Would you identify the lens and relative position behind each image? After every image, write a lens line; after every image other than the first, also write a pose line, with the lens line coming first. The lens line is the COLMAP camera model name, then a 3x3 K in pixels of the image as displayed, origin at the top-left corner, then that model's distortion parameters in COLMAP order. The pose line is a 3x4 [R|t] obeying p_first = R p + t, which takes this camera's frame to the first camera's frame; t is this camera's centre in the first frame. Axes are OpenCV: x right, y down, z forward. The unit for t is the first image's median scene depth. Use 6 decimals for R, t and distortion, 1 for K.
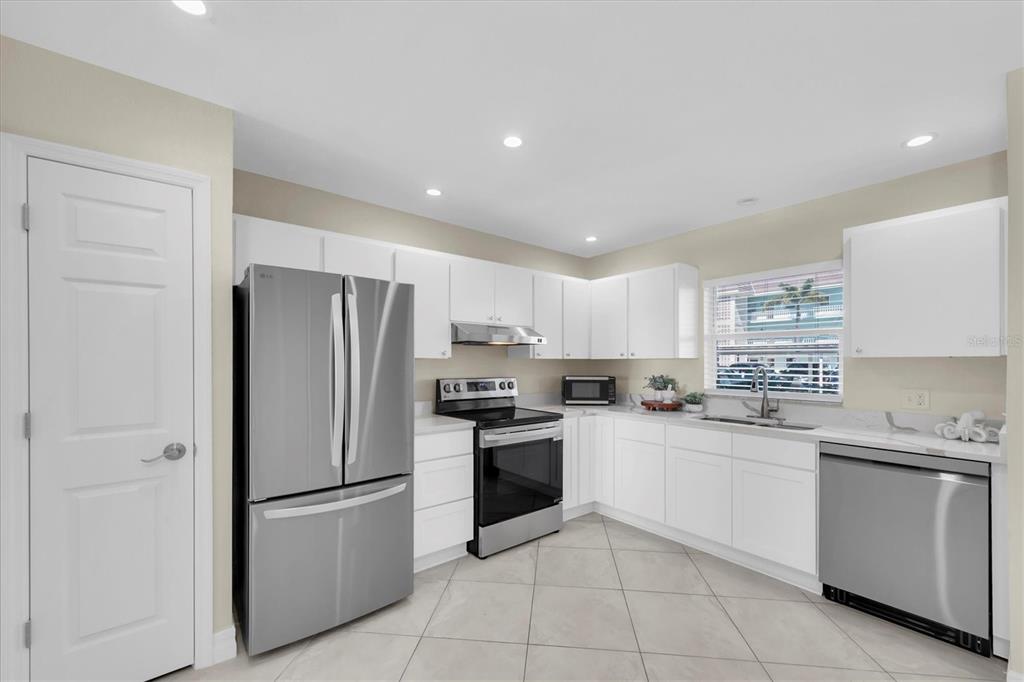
lens RADIAL K [[400.0, 0, 513.1], [0, 400.0, 361.8], [0, 0, 1]] dist [-0.000237, -0.001489]
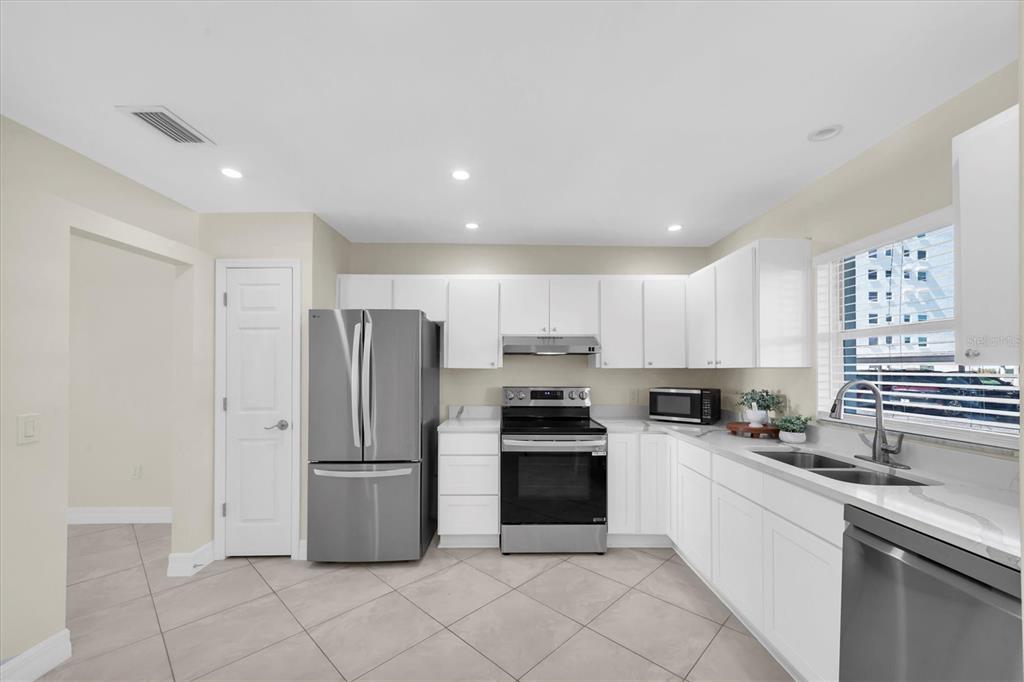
lens RADIAL K [[400.0, 0, 519.7], [0, 400.0, 366.9], [0, 0, 1]] dist [-0.000237, -0.001489]
pose [[0.792928, -0.005338, -0.609292, 0.572584], [0.001059, 0.999972, -0.007383, -0.004834], [0.609314, 0.005209, 0.792912, 0.156410]]
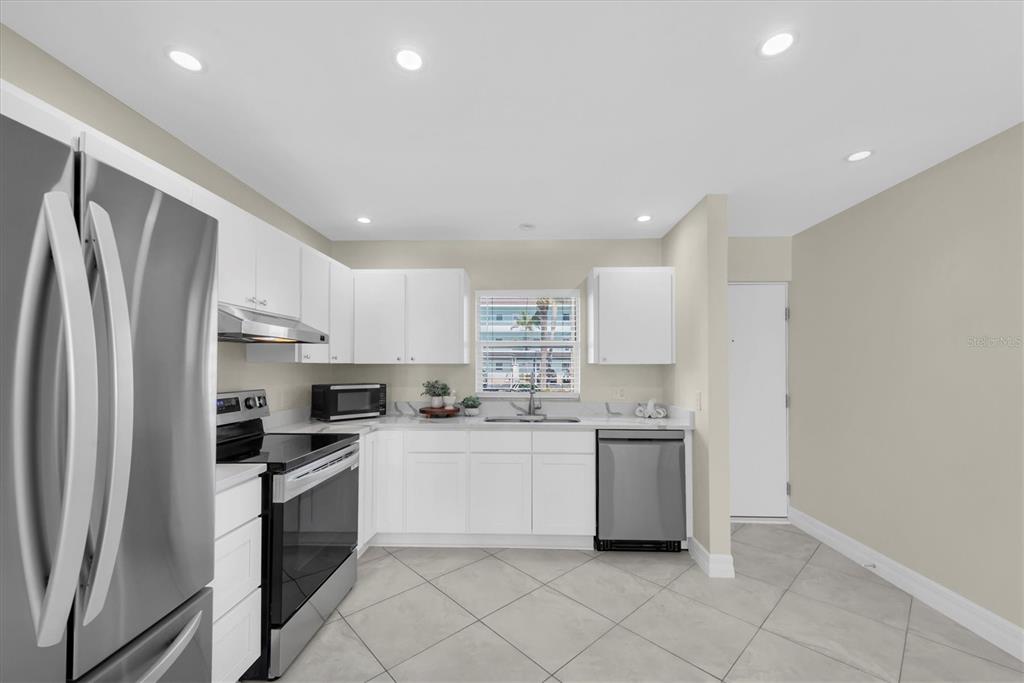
lens RADIAL K [[400.0, 0, 512.1], [0, 400.0, 362.4], [0, 0, 1]] dist [-0.000237, -0.001489]
pose [[0.656126, 0.007834, 0.754611, -0.292354], [-0.001665, 0.999959, -0.008933, -0.003142], [-0.754650, 0.004605, 0.656112, 0.279700]]
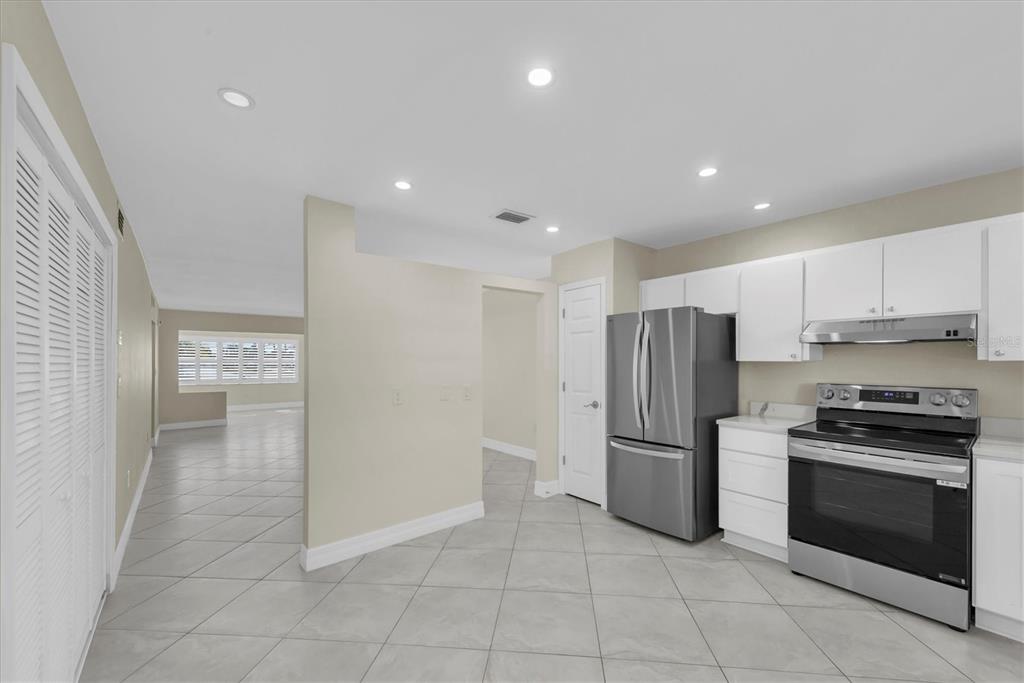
lens RADIAL K [[400.0, 0, 515.6], [0, 400.0, 366.0], [0, 0, 1]] dist [-0.000237, -0.001489]
pose [[0.008792, 0.008504, -0.999925, 0.800631], [0.001295, 0.999963, 0.008516, -0.006776], [0.999961, -0.001370, 0.008780, 0.310181]]
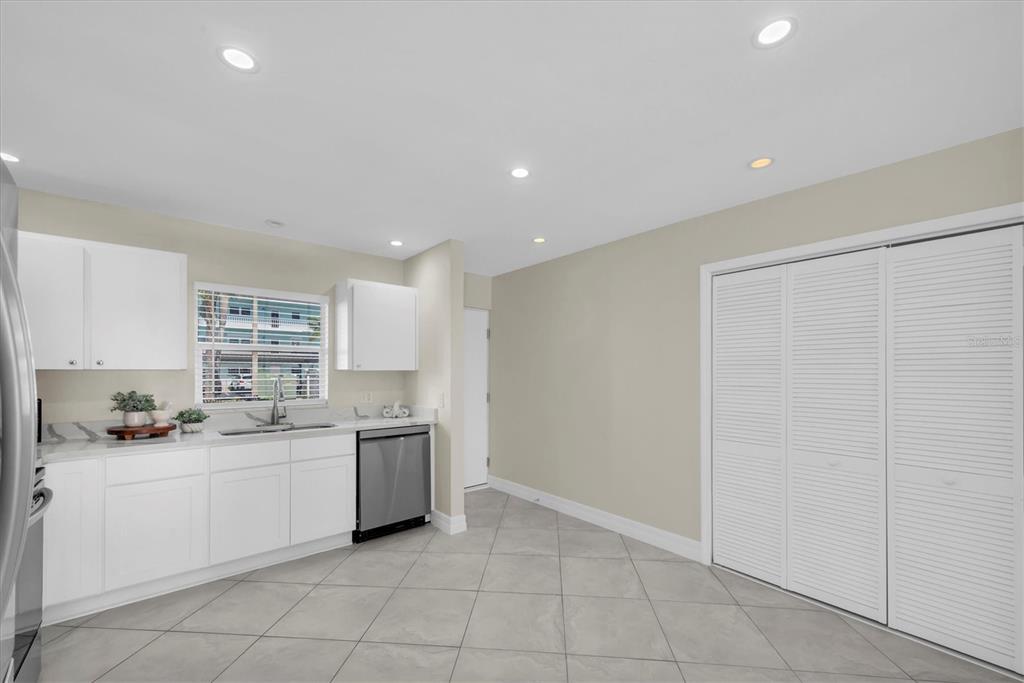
lens RADIAL K [[400.0, 0, 519.7], [0, 400.0, 374.2], [0, 0, 1]] dist [-0.000237, -0.001489]
pose [[-0.034400, -0.009186, 0.999366, -0.488784], [-0.005356, 0.999945, 0.009007, -0.011188], [-0.999394, -0.005042, -0.034447, 0.375251]]
